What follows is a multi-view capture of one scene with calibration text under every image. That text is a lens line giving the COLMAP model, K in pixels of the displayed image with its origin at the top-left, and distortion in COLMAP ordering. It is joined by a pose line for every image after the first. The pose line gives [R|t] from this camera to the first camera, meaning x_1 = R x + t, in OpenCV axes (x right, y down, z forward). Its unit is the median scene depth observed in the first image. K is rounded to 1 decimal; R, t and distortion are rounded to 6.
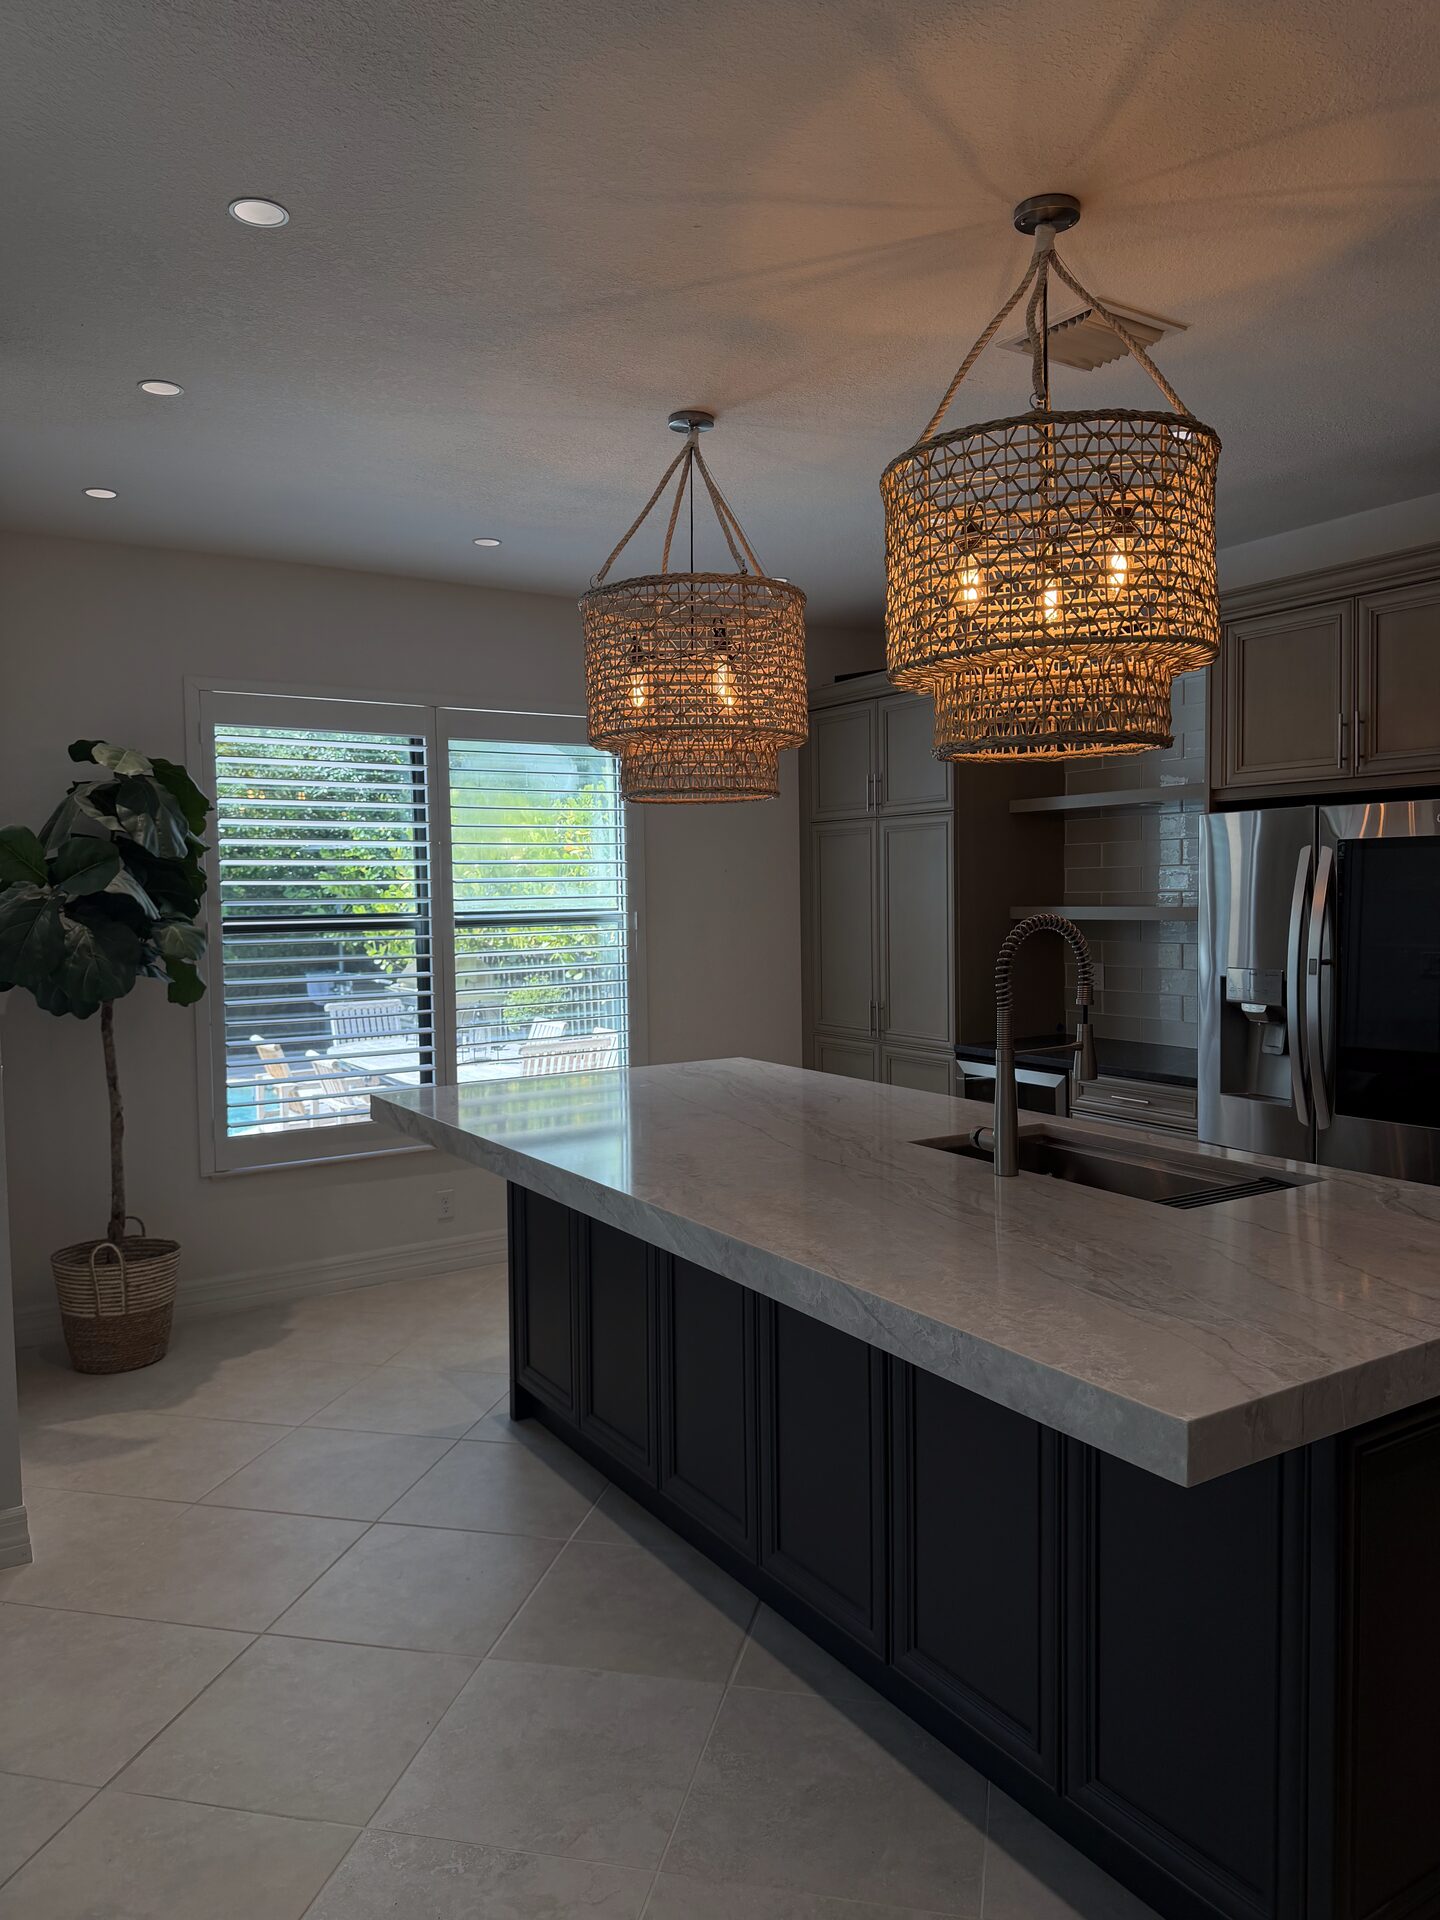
lens RADIAL K [[1299.4, 0, 784.6], [0, 1299.4, 971.3], [0, 0, 1]] dist [-0.001942, -0.078020]
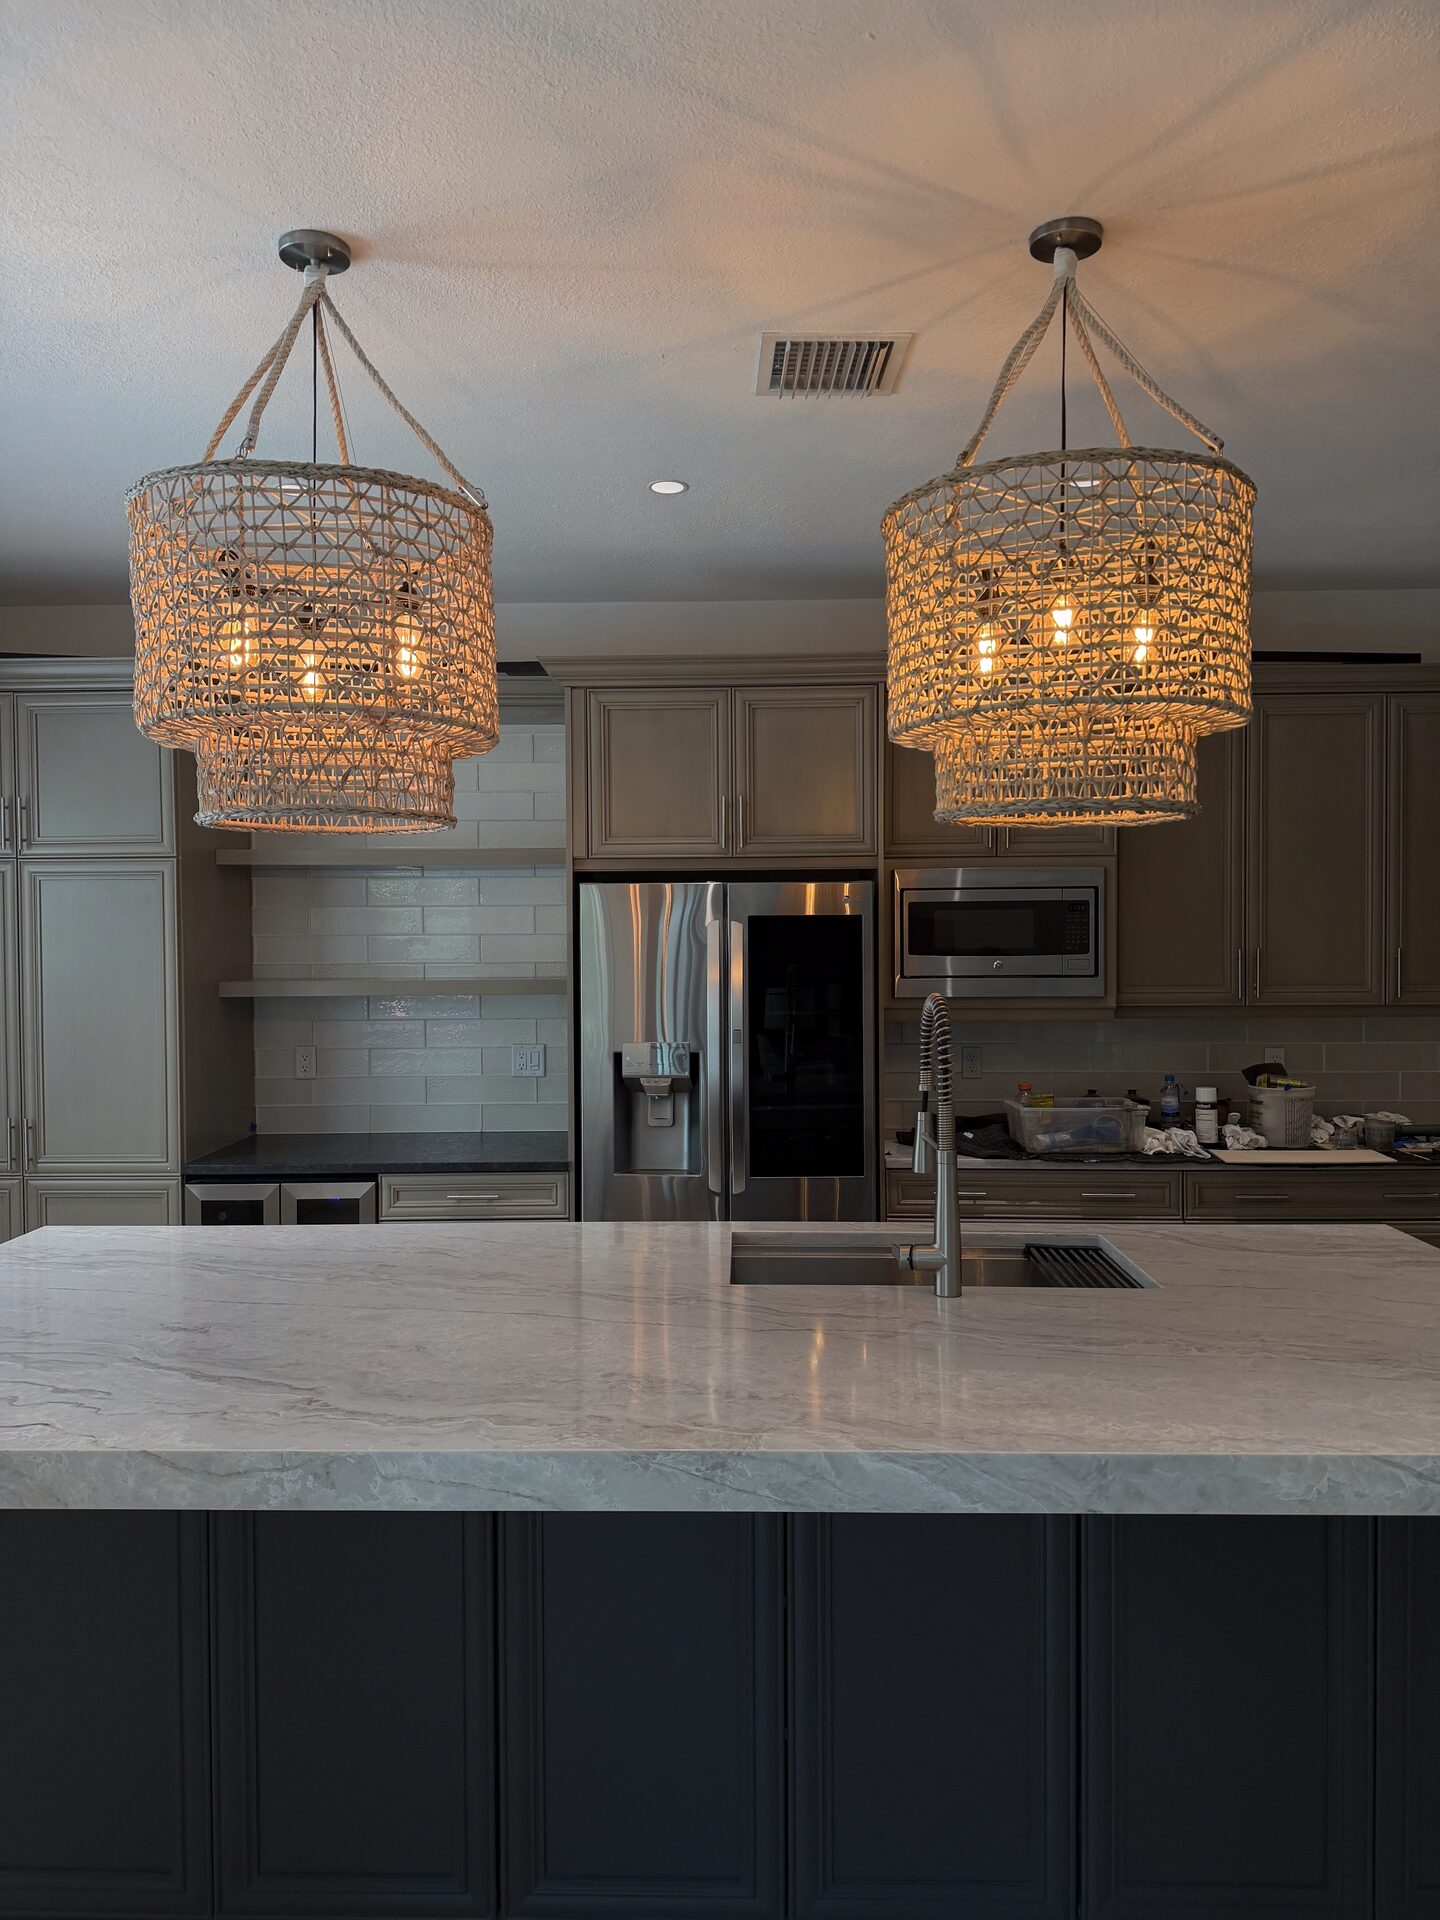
lens RADIAL K [[1259.9, 0, 712.4], [0, 1259.9, 961.0], [0, 0, 1]] dist [0.067809, -0.133821]
pose [[0.580411, -0.001428, 0.814323, -0.534802], [0.047812, 0.998333, -0.032327, -0.040679], [-0.812919, 0.057697, 0.579512, 0.545607]]
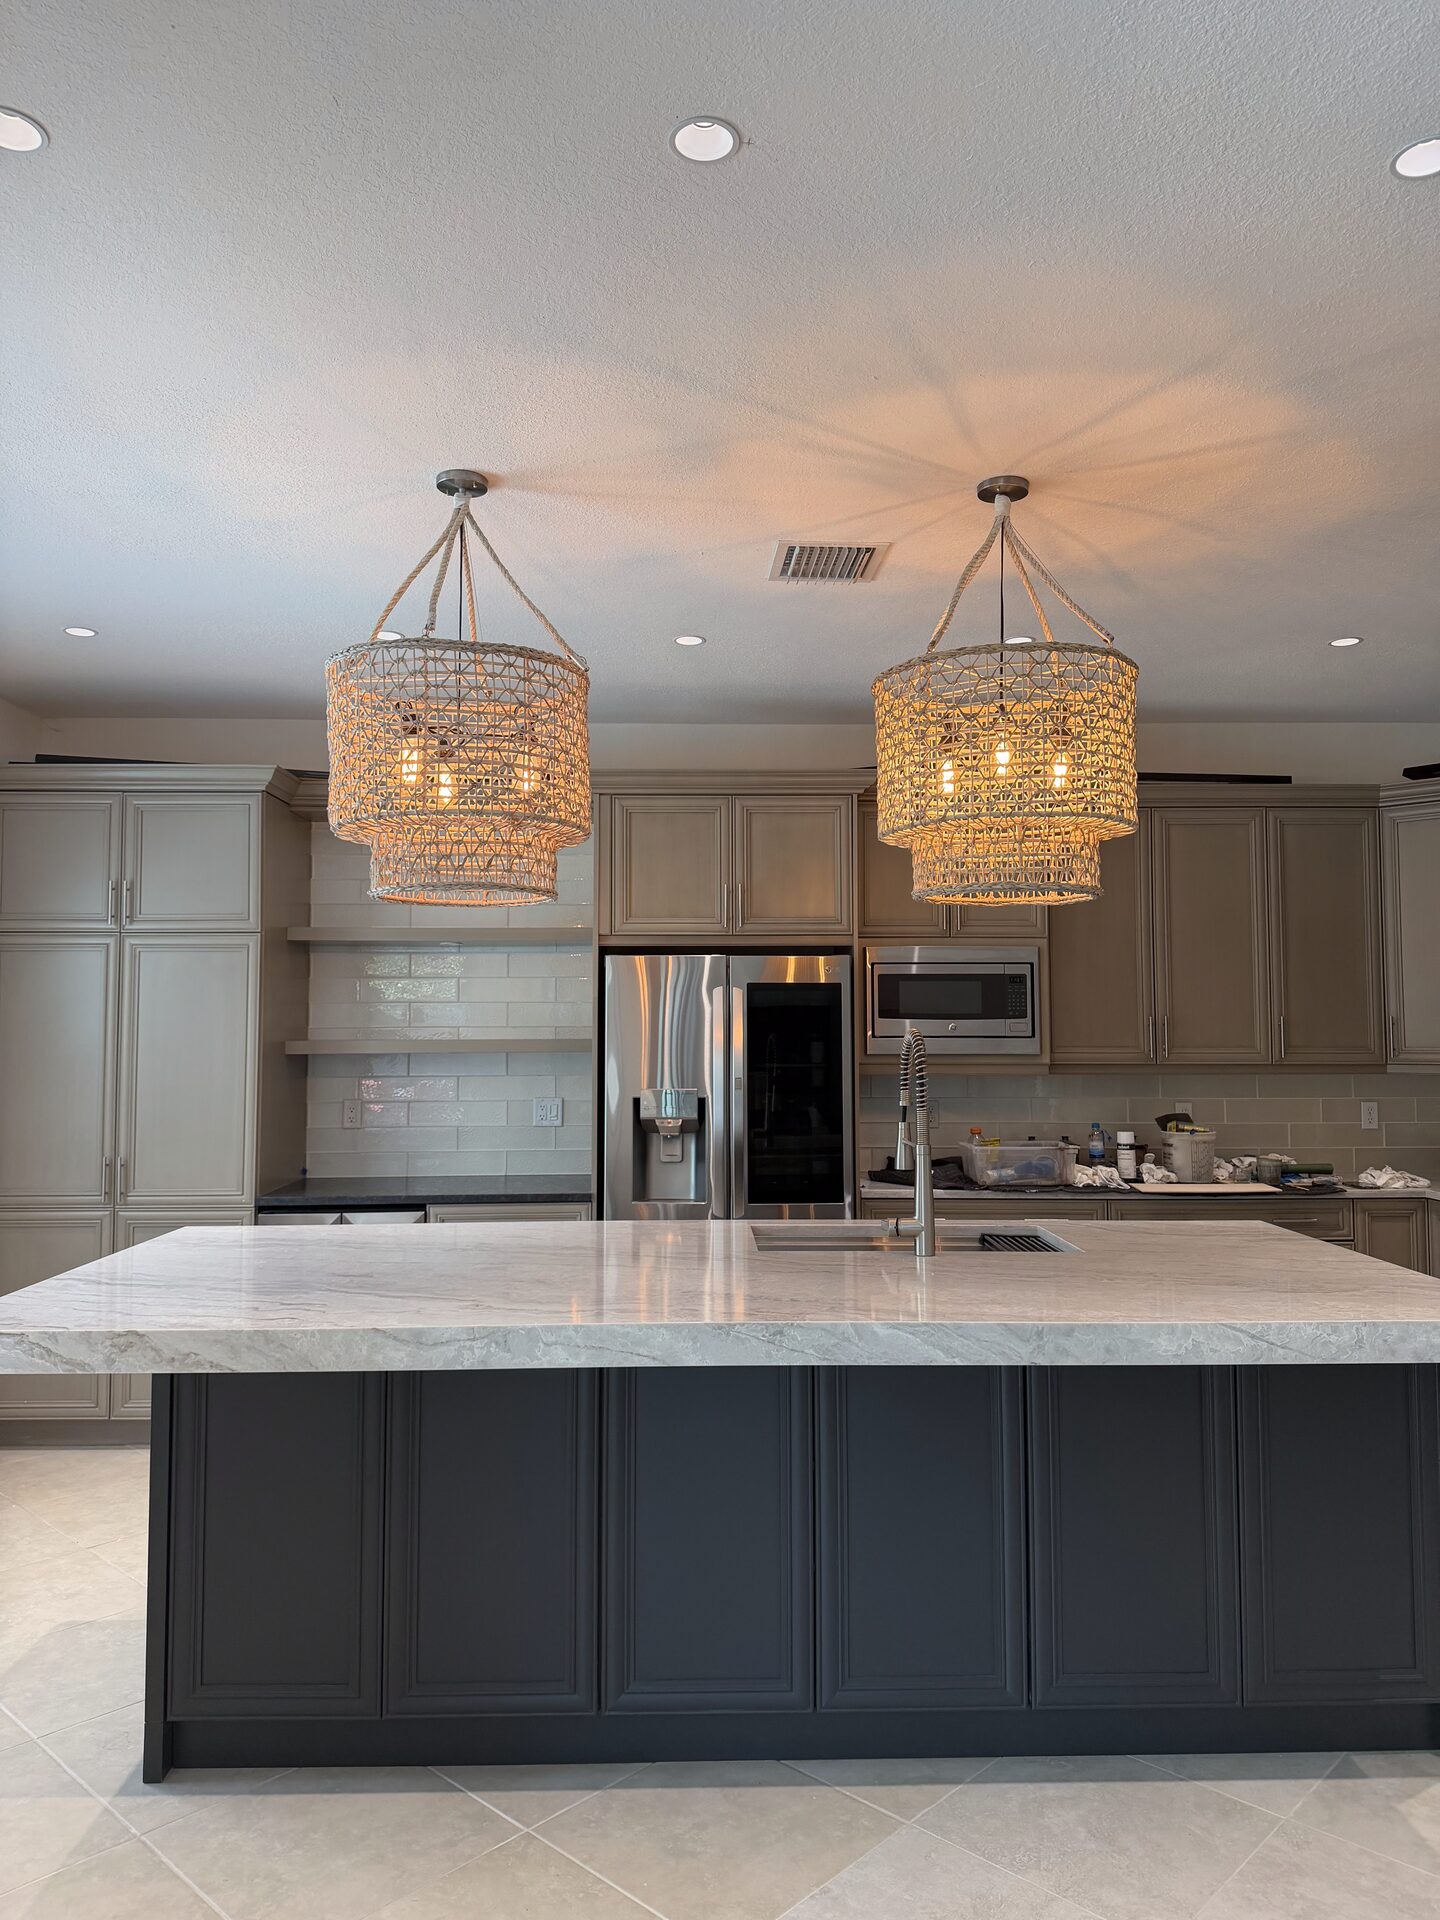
lens RADIAL K [[1259.9, 0, 712.4], [0, 1259.9, 961.0], [0, 0, 1]] dist [0.067809, -0.133821]
pose [[0.543657, 0.065805, 0.836724, -0.783557], [0.045278, 0.993170, -0.107528, 0.010014], [-0.838085, 0.096344, 0.536965, 0.461305]]
